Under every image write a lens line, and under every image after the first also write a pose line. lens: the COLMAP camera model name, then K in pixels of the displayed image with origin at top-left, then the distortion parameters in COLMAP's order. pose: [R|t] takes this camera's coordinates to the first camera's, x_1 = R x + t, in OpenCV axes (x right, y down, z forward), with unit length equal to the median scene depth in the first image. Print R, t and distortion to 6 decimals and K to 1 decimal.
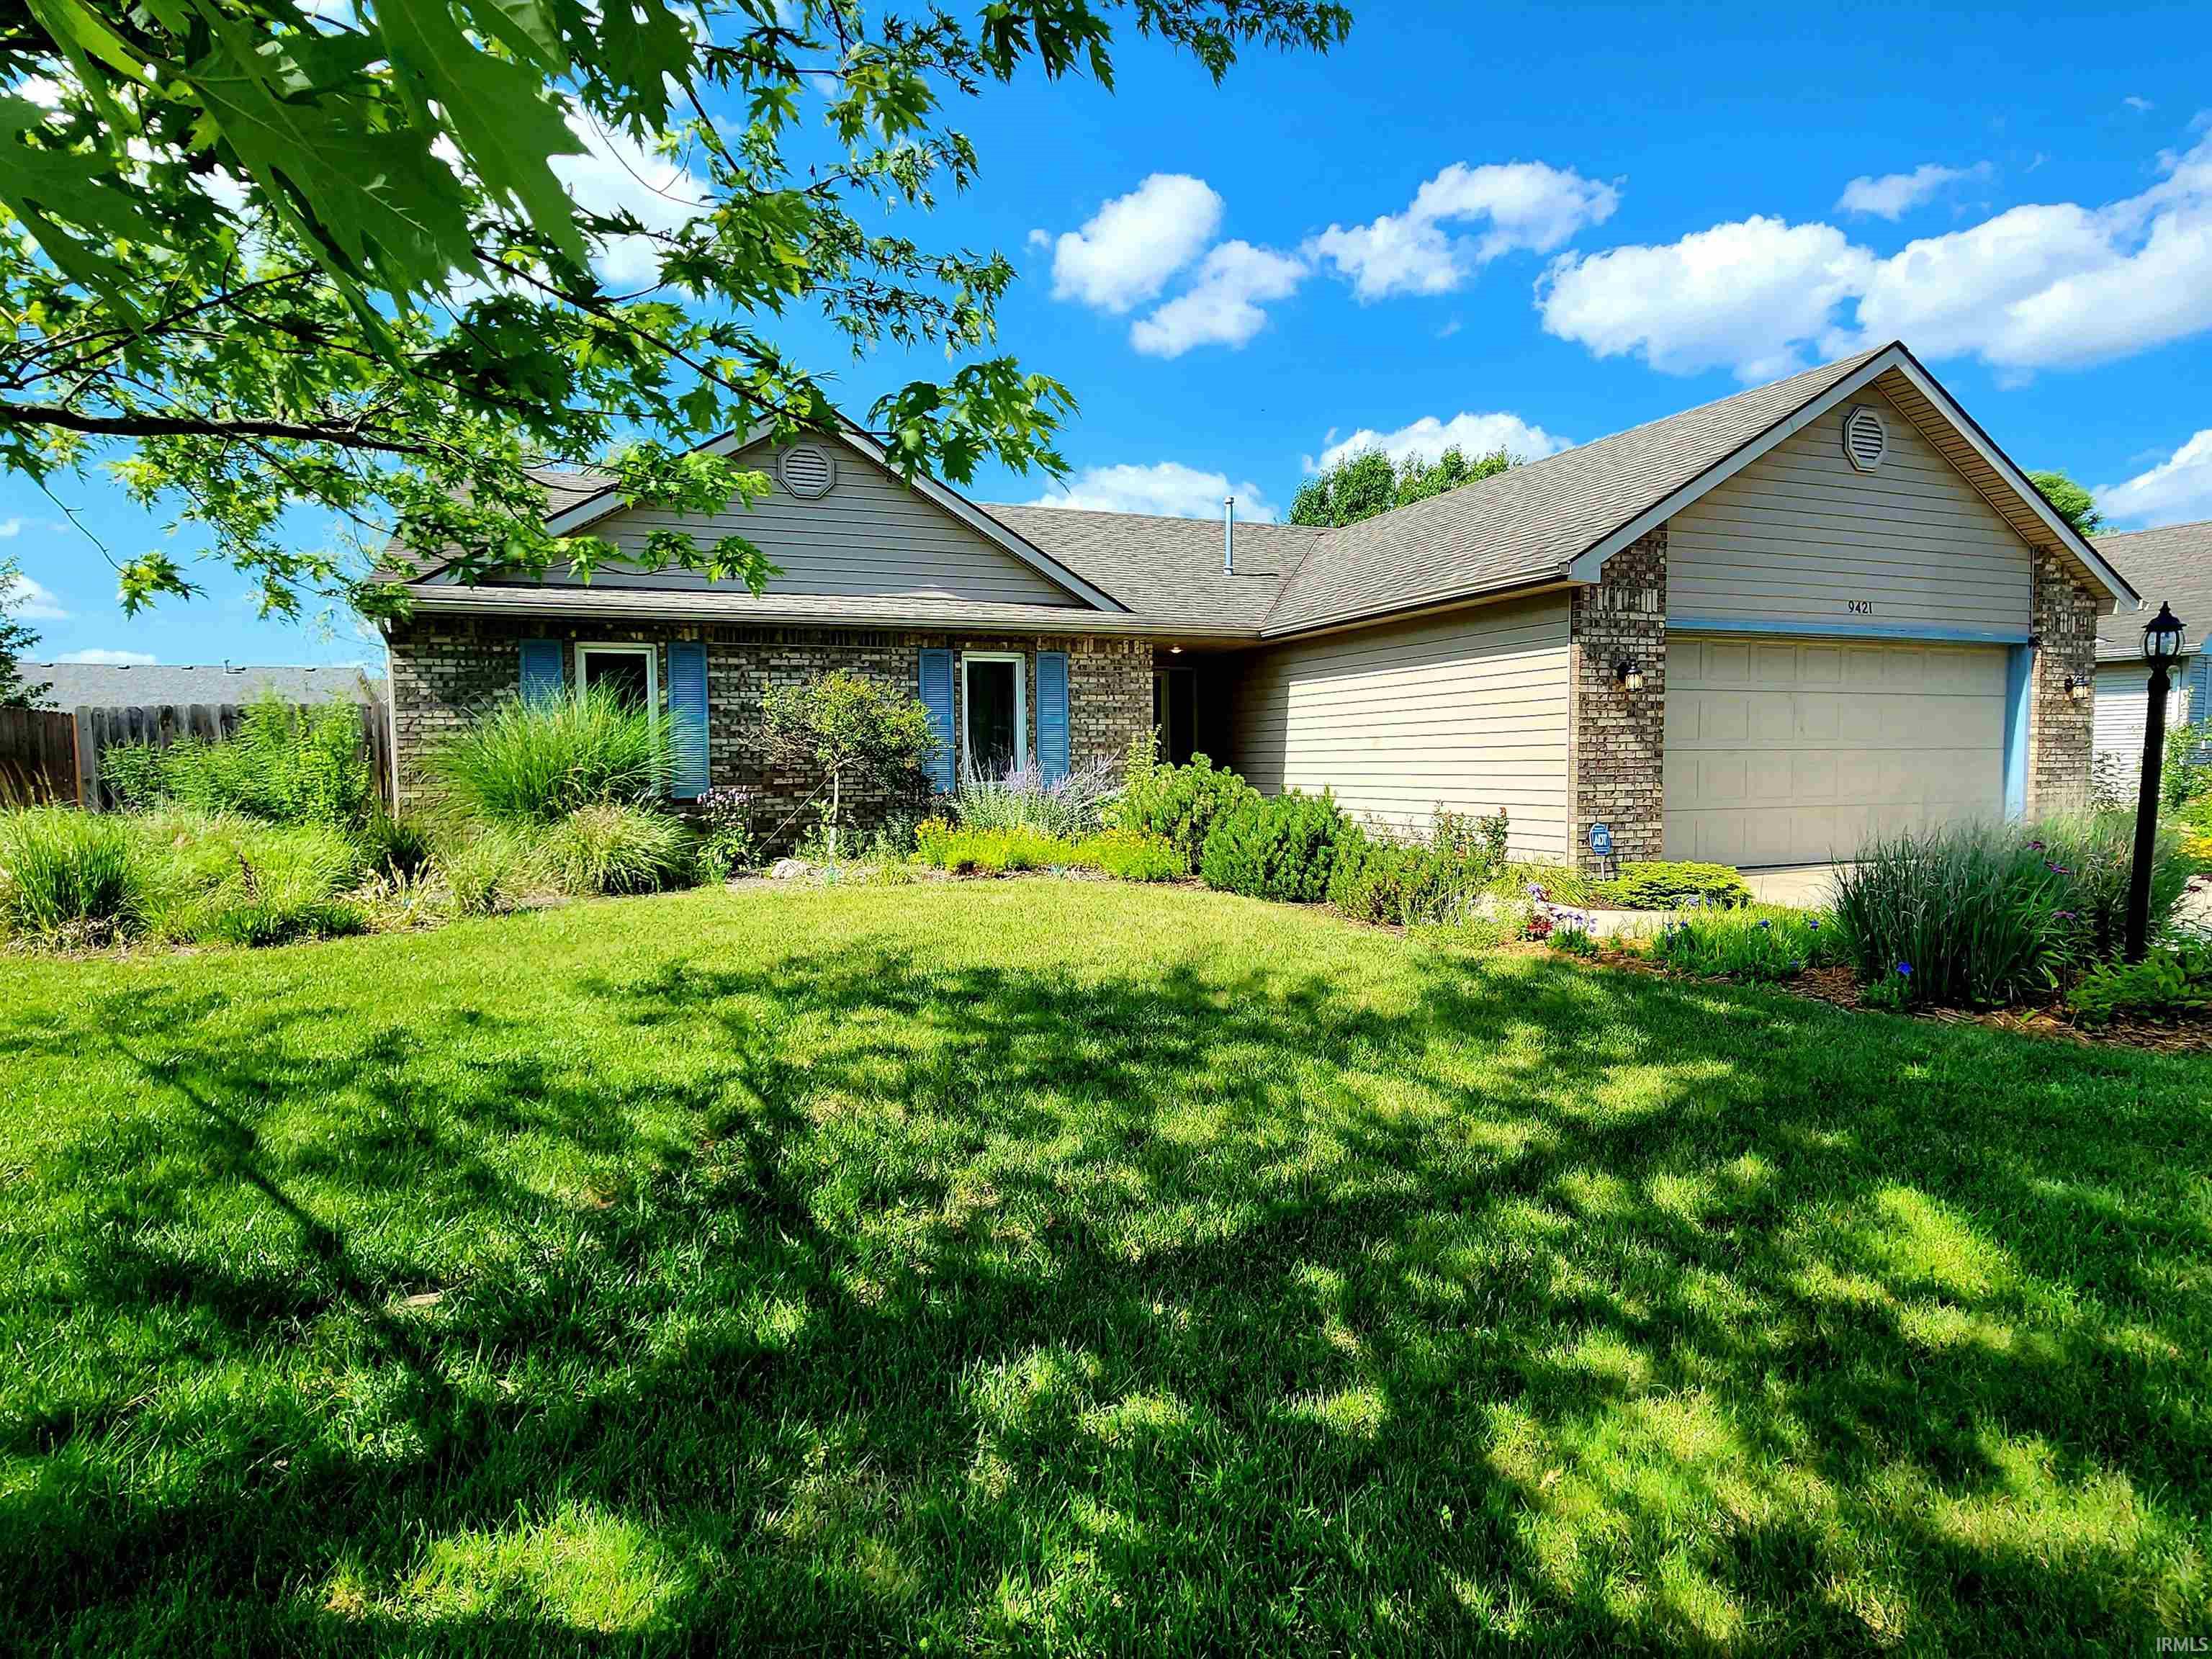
lens RADIAL K [[1204.4, 0, 1107.1], [0, 1204.4, 824.3], [0, 0, 1]] dist [0.002494, 0.000690]
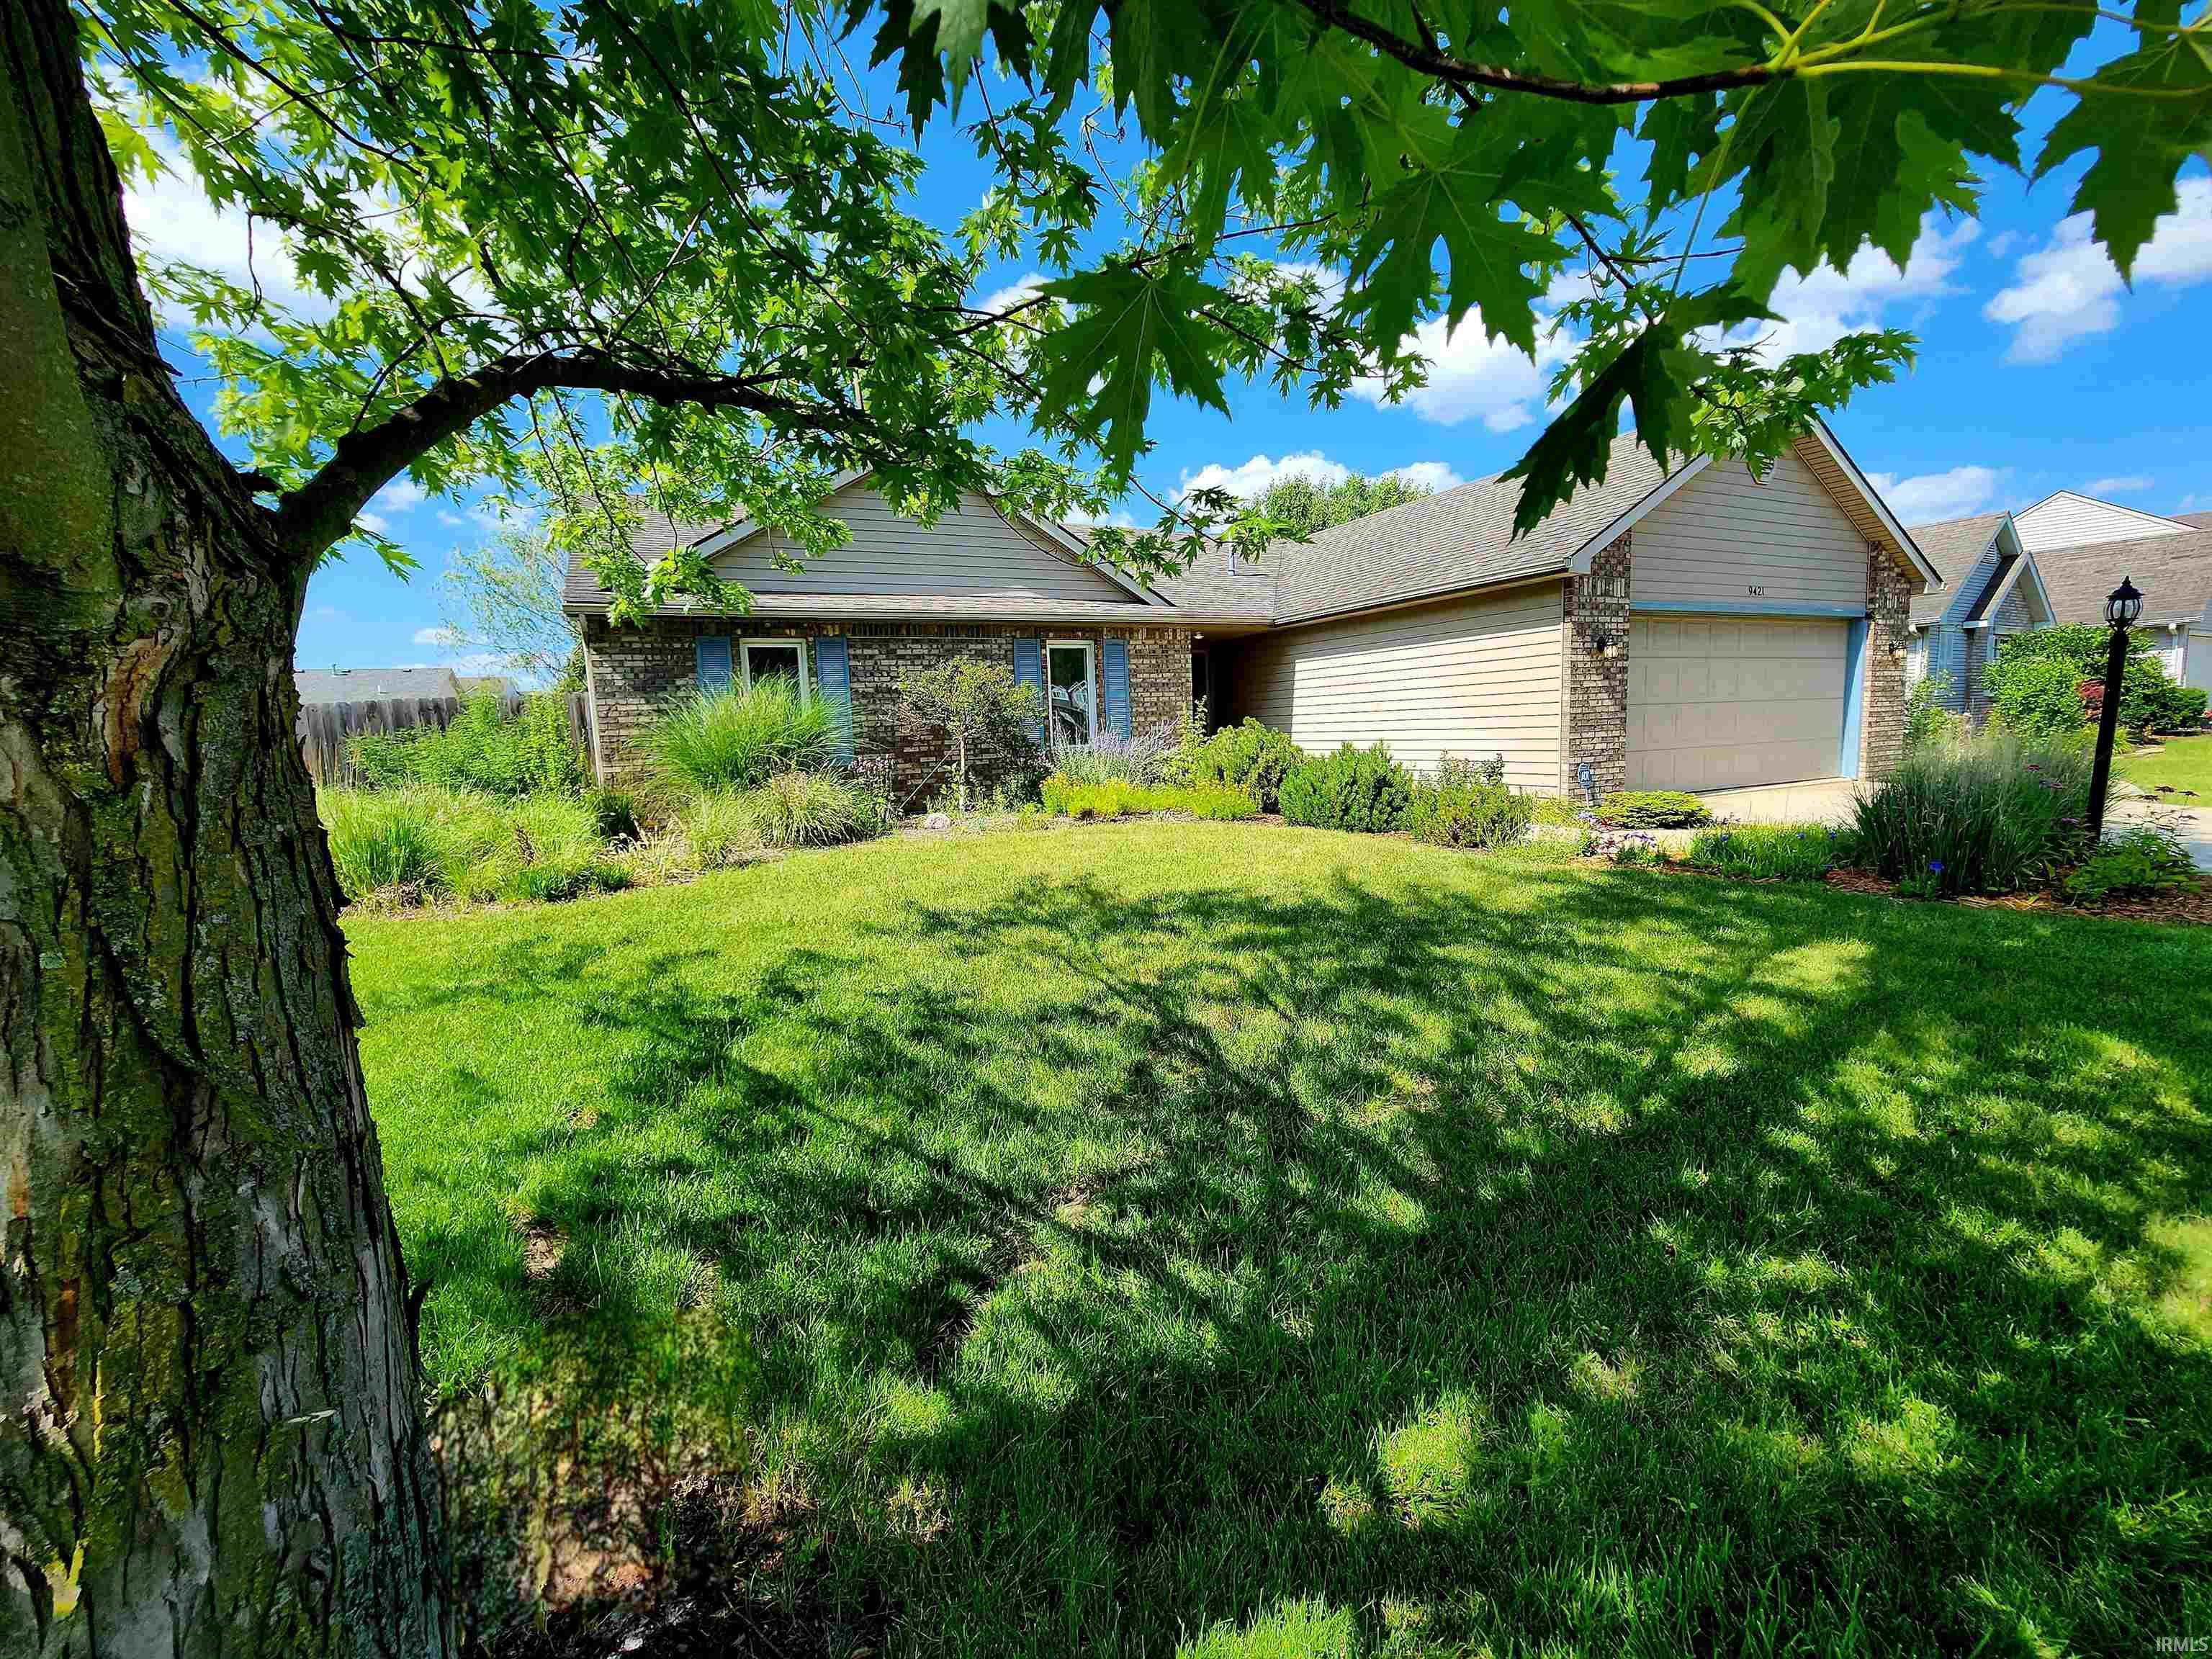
lens RADIAL K [[932.6, 0, 1110.0], [0, 932.6, 828.8], [0, 0, 1]] dist [-0.002188, 0.003720]
pose [[0.996685, -0.035587, 0.073162, -0.159751], [0.031470, 0.997897, 0.056671, -0.003123], [-0.075025, -0.054180, 0.995709, 0.038999]]
